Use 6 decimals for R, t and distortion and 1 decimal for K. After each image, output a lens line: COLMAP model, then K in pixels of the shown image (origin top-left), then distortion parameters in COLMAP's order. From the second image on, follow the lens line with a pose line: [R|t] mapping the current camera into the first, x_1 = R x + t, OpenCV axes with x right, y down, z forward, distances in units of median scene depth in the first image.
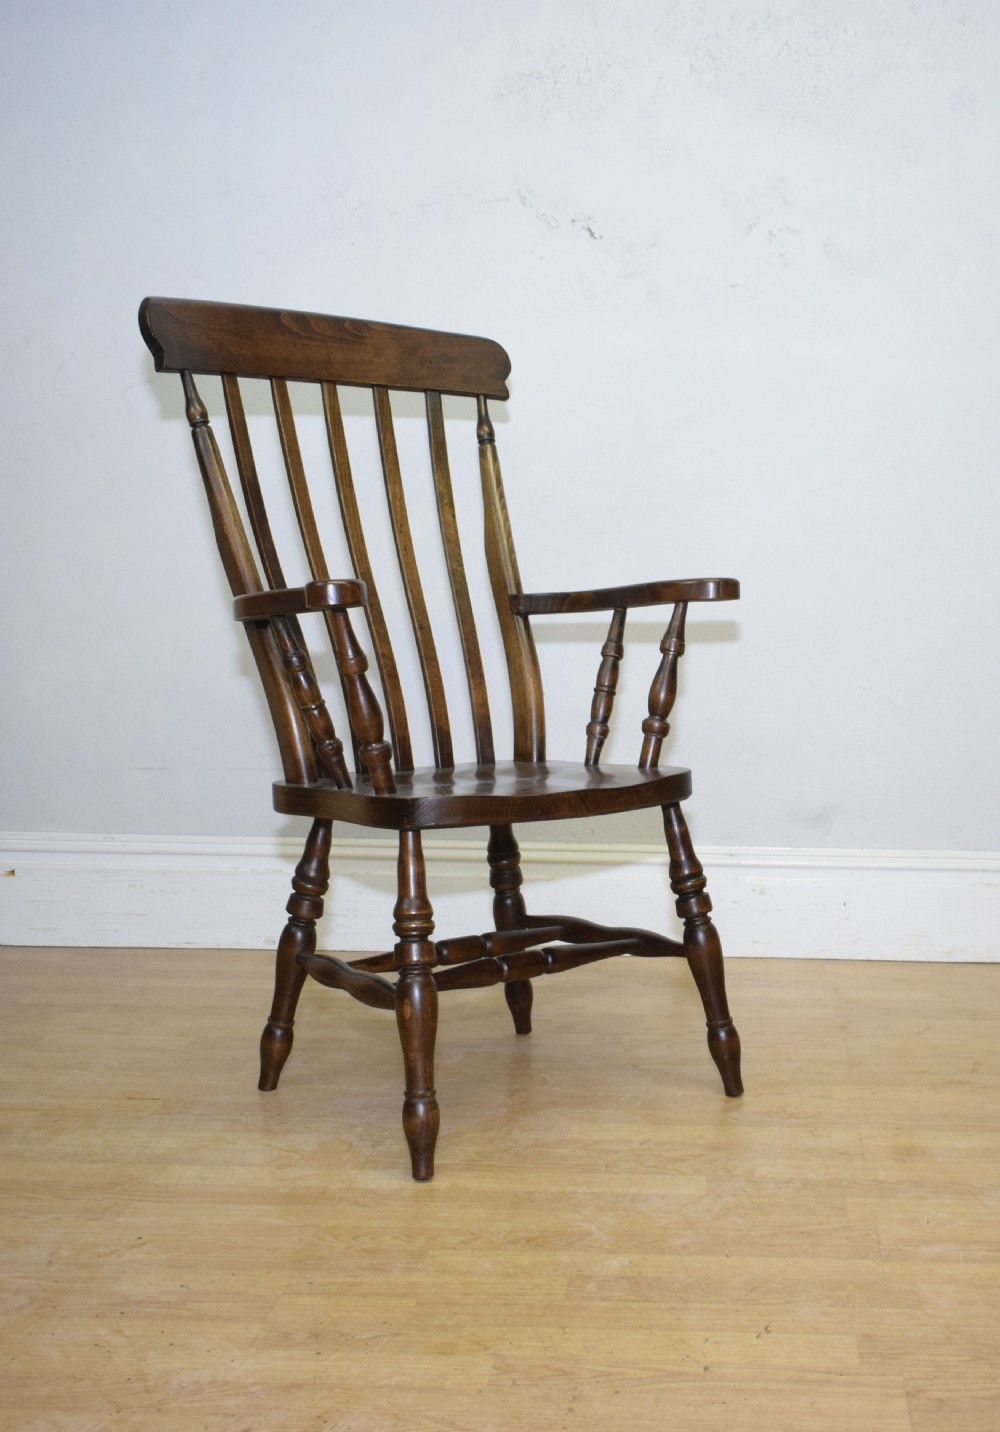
lens RADIAL K [[1755.2, 0, 703.8], [0, 1755.2, 763.0], [0, 0, 1]] dist [-0.020034, 0.009725]
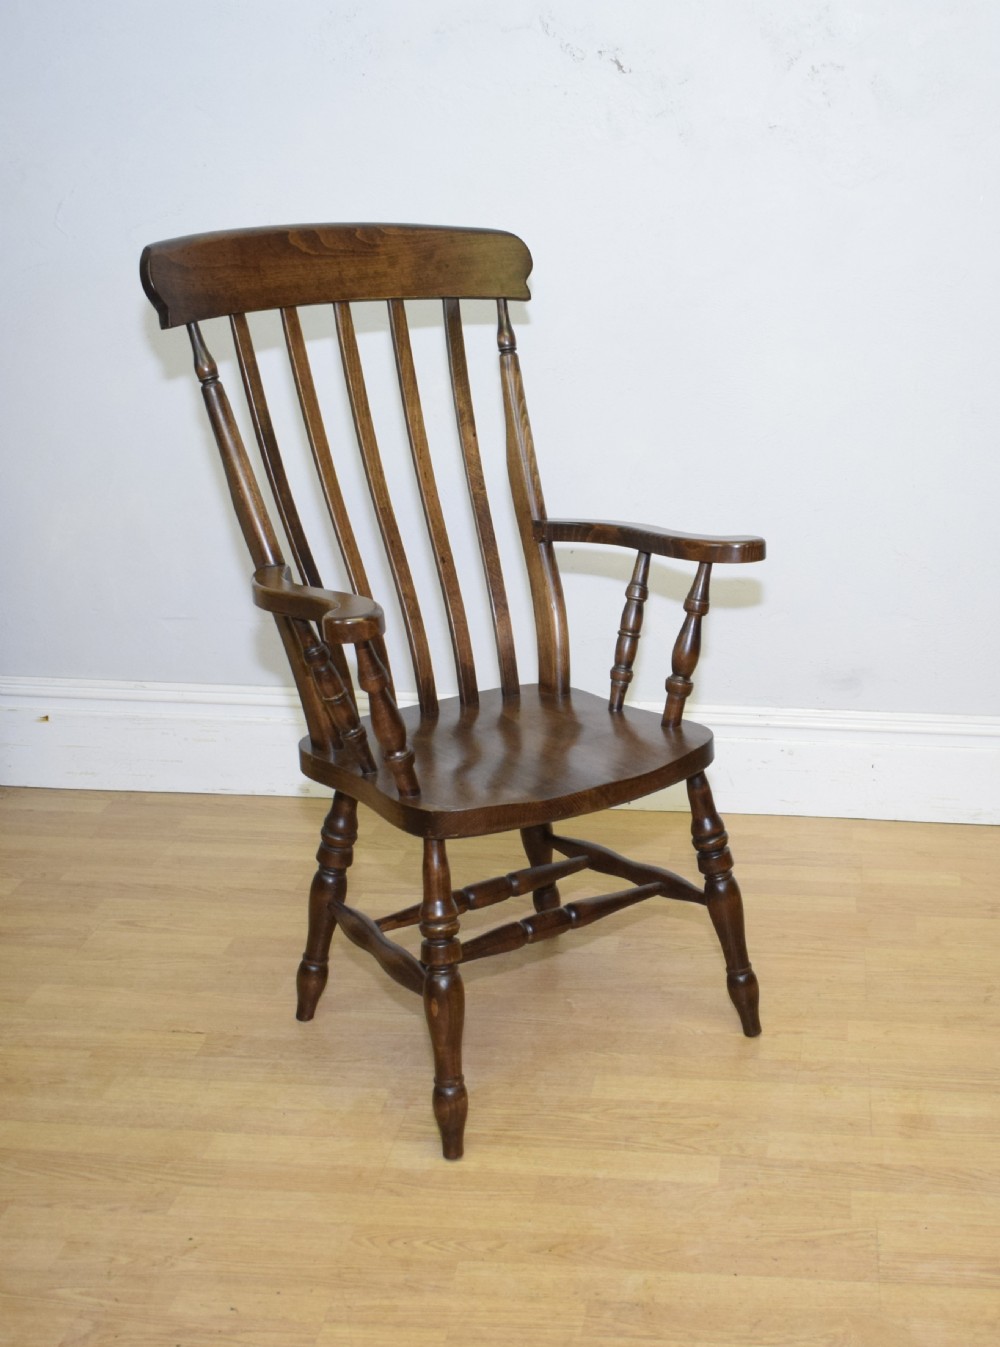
lens RADIAL K [[1810.1, 0, 707.8], [0, 1810.1, 716.9], [0, 0, 1]] dist [-0.009816, 0.000798]
pose [[0.999597, 0.015336, -0.023892, 0.014219], [-0.009878, 0.976839, 0.213746, -0.230637], [0.026617, -0.213424, 0.976597, -0.007765]]
